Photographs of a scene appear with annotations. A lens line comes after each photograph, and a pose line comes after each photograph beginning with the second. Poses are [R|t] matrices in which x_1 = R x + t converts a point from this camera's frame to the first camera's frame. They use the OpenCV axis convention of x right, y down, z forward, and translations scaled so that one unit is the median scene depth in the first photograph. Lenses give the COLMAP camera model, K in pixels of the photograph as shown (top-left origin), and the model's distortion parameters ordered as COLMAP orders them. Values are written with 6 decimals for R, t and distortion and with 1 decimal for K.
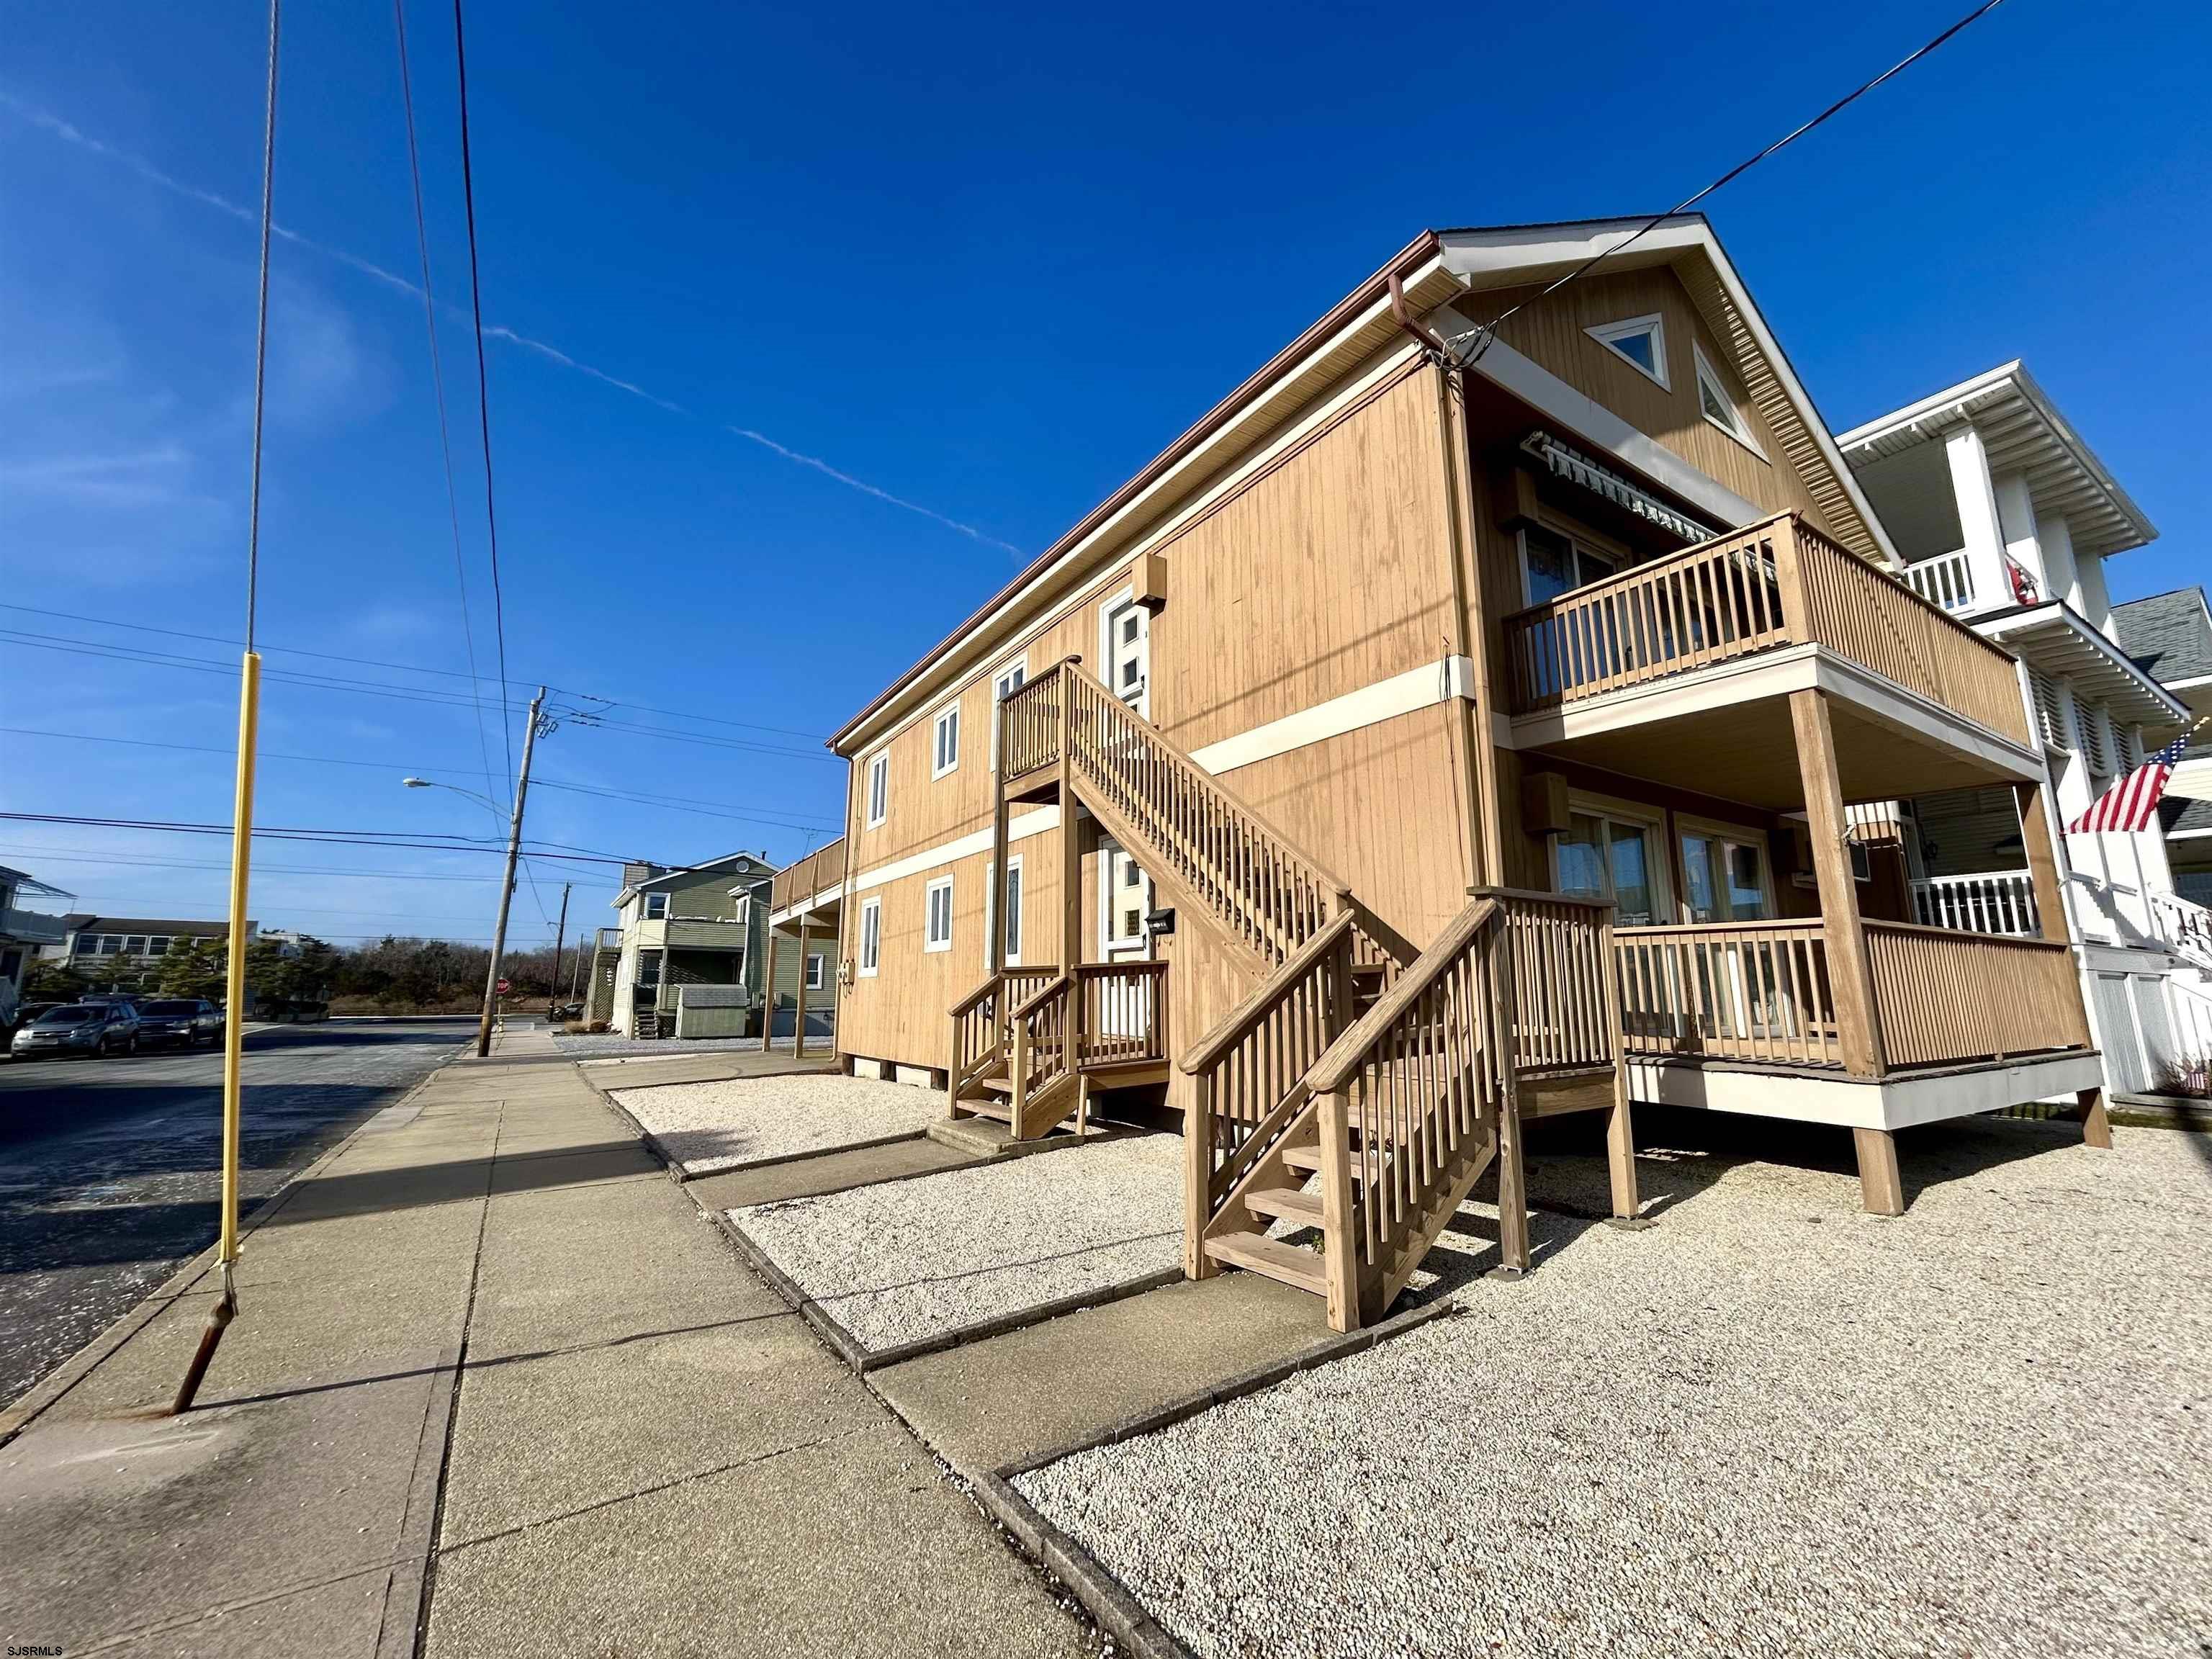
lens RADIAL K [[881.4, 0, 1099.5], [0, 881.4, 822.4], [0, 0, 1]] dist [0.000211, 0.000431]
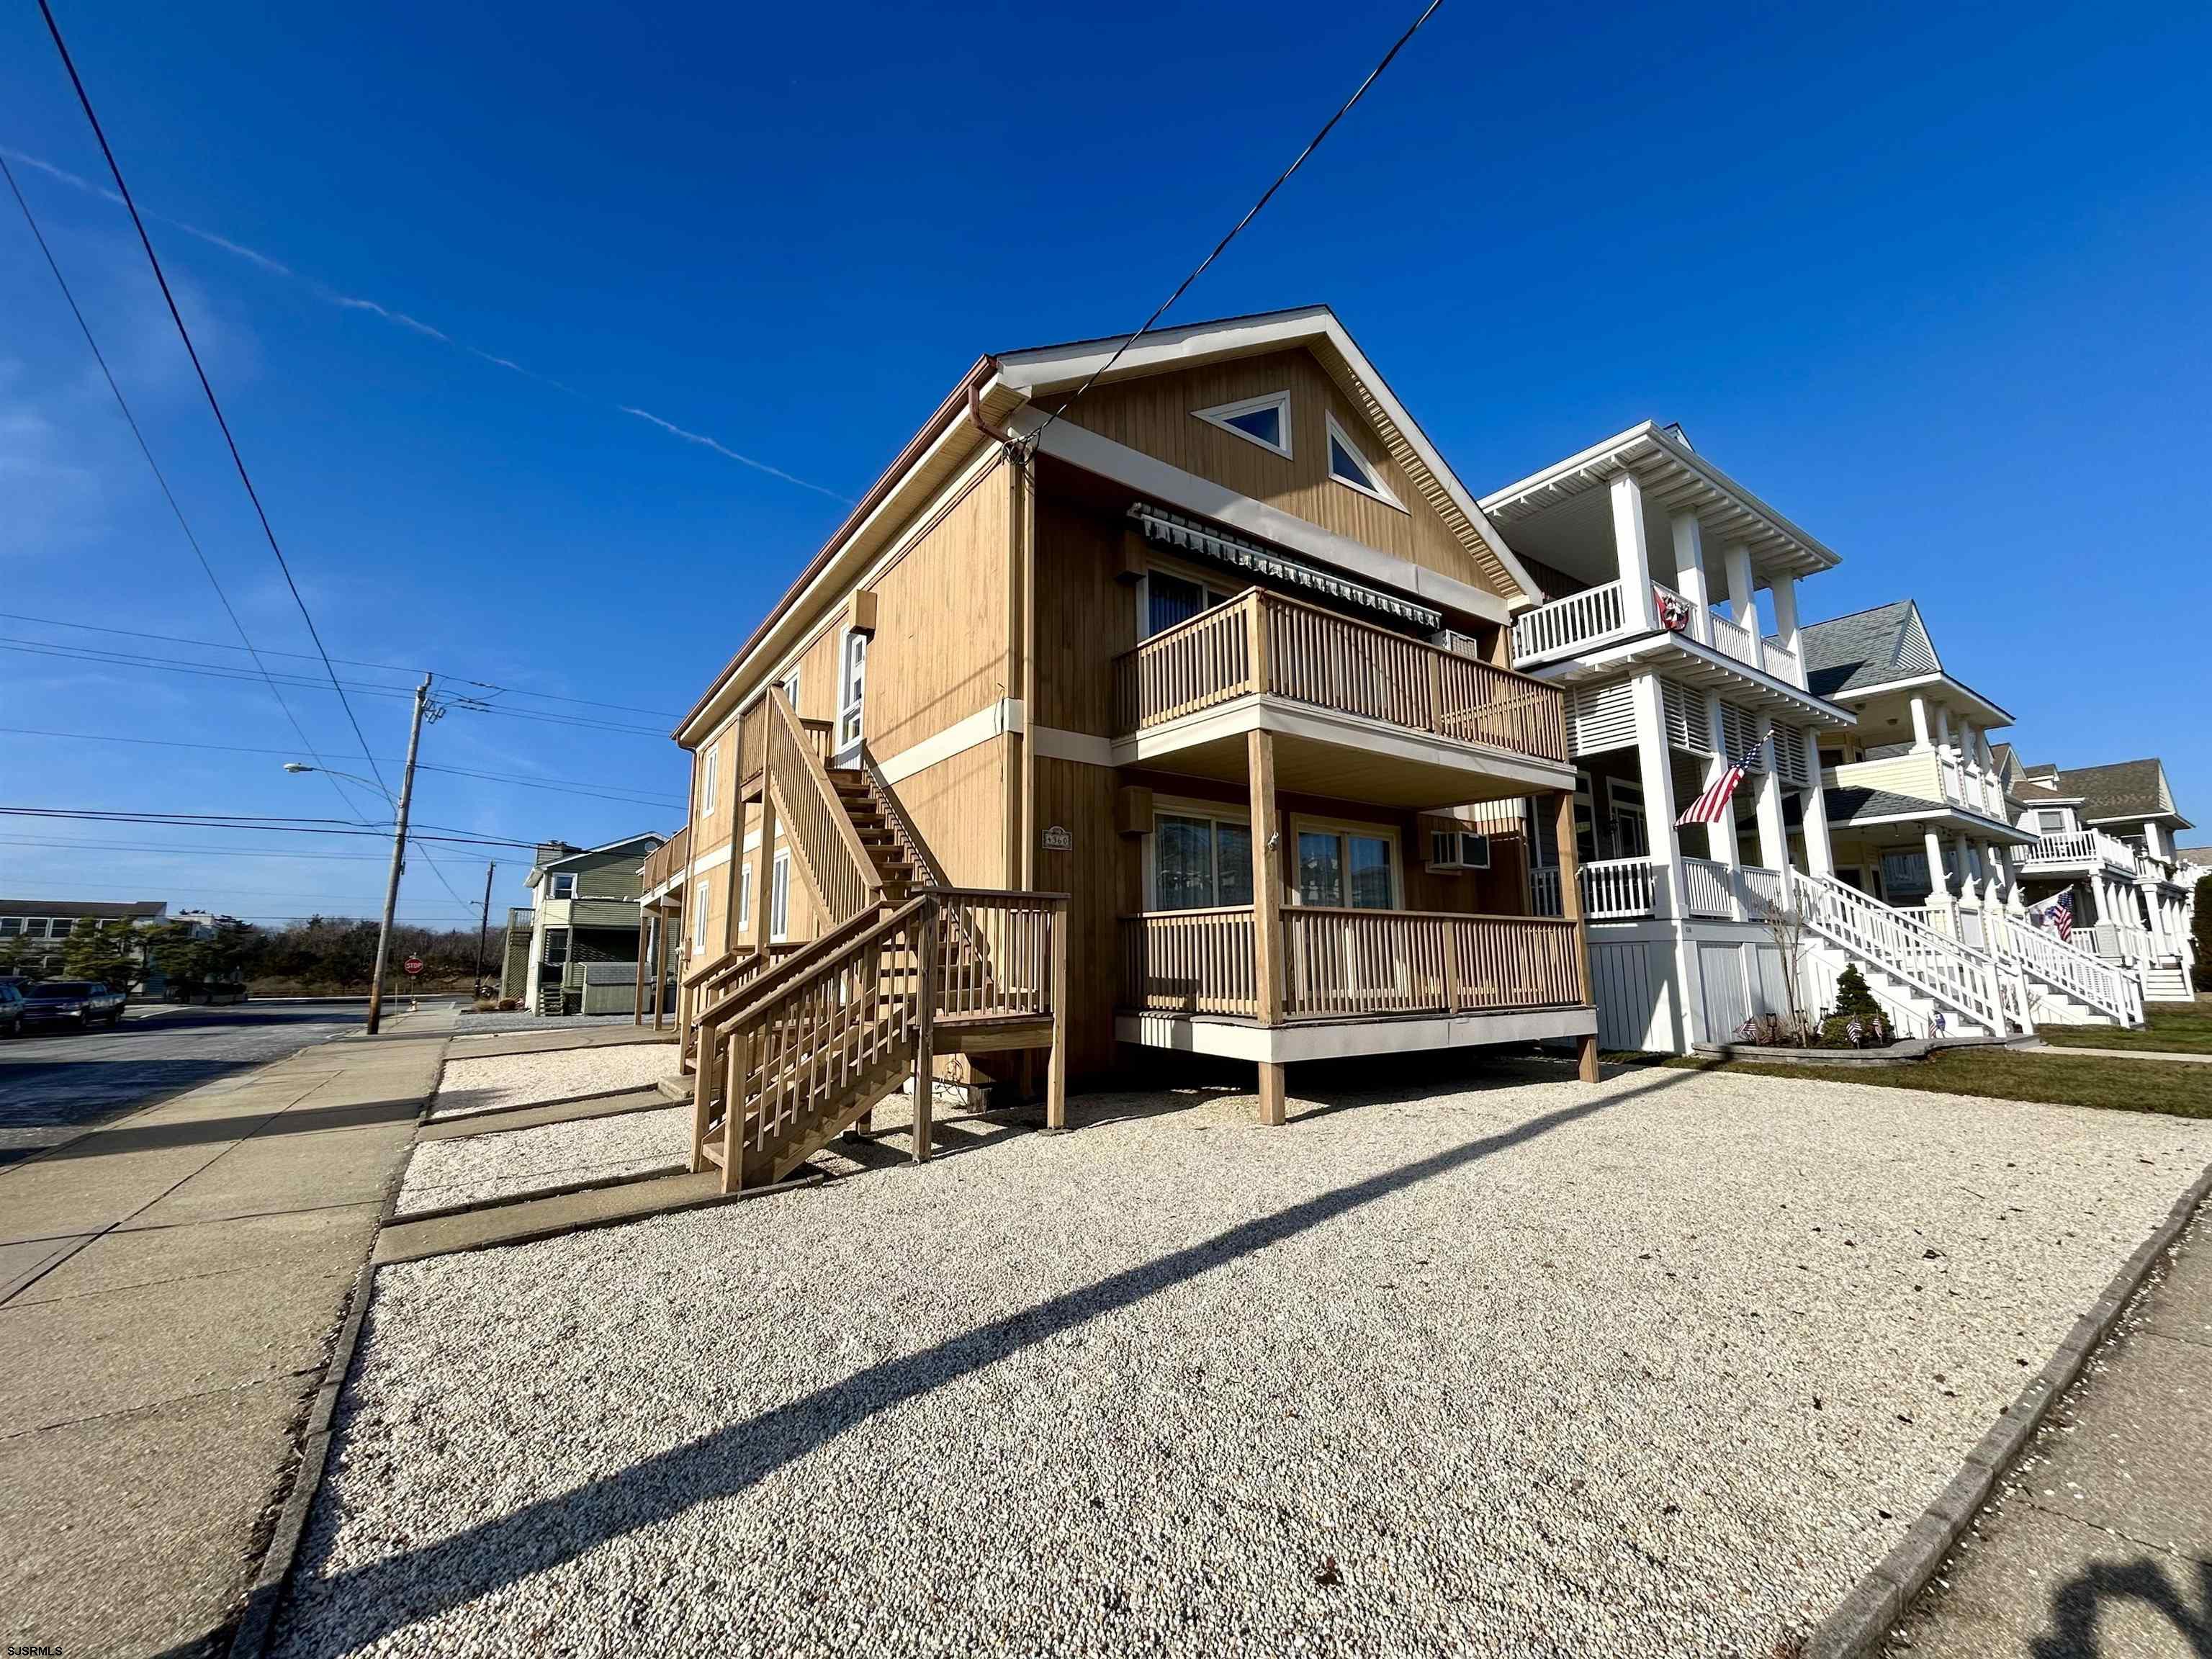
lens RADIAL K [[881.4, 0, 1099.5], [0, 881.4, 822.4], [0, 0, 1]] dist [0.000211, 0.000431]
pose [[0.999070, -0.001625, 0.043092, 0.228425], [0.000419, 0.999608, 0.027996, -0.021993], [-0.043121, -0.027952, 0.998679, -0.128979]]
